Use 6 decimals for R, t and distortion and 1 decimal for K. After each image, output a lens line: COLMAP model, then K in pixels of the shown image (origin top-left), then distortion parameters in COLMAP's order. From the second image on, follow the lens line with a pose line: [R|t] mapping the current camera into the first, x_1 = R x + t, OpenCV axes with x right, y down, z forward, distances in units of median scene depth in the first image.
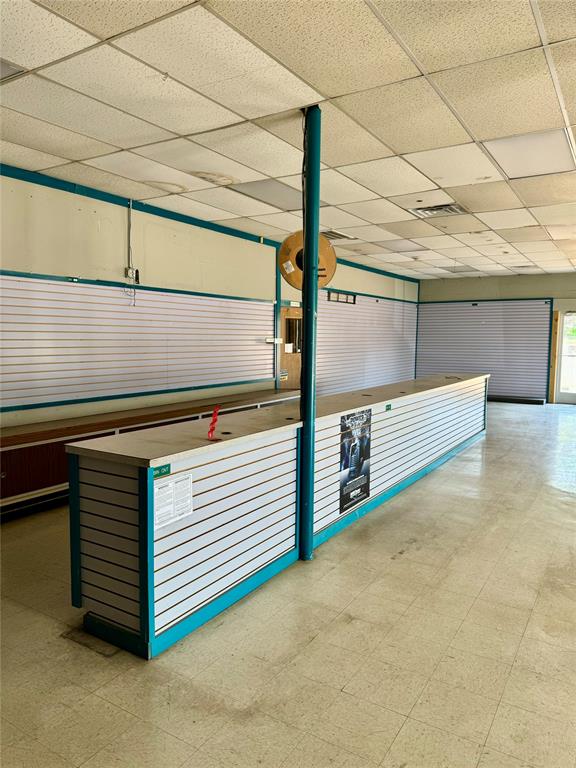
lens RADIAL K [[542.4, 0, 288.2], [0, 542.4, 389.1], [0, 0, 1]] dist [0.036257, -0.030420]
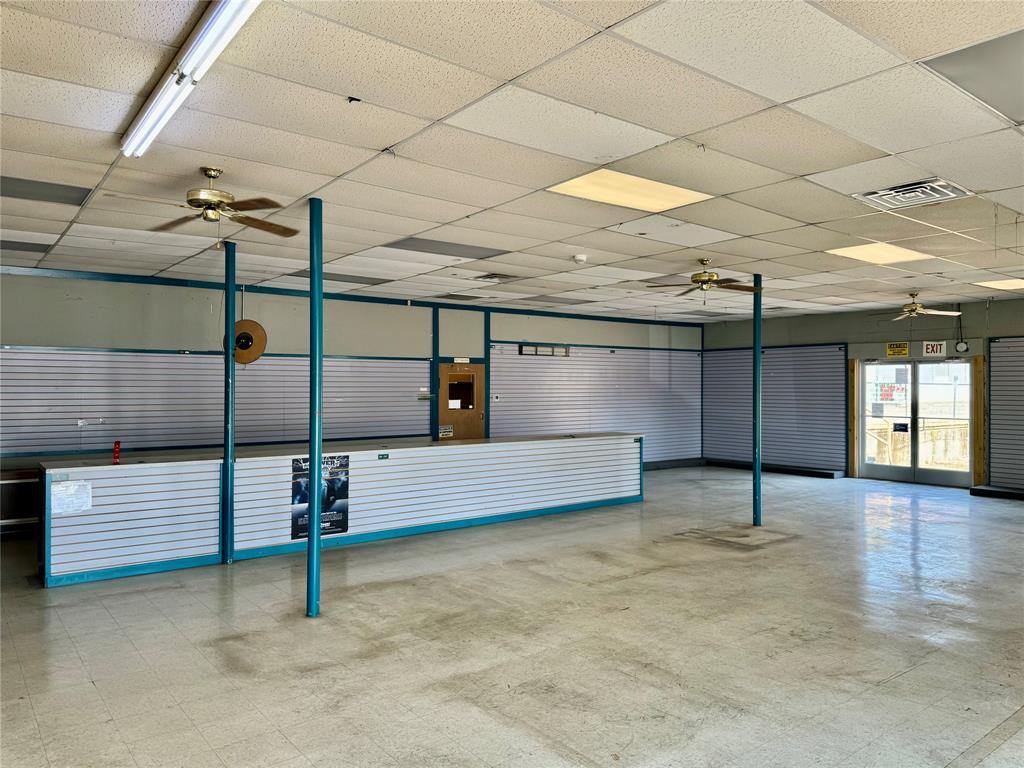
lens RADIAL K [[723.2, 0, 514.7], [0, 723.2, 377.0], [0, 0, 1]] dist [0.036257, -0.030420]
pose [[0.937113, -0.009753, -0.348890, 0.637993], [-0.029296, 0.993884, -0.106473, 0.013487], [0.347794, 0.109998, 0.931096, -0.223322]]
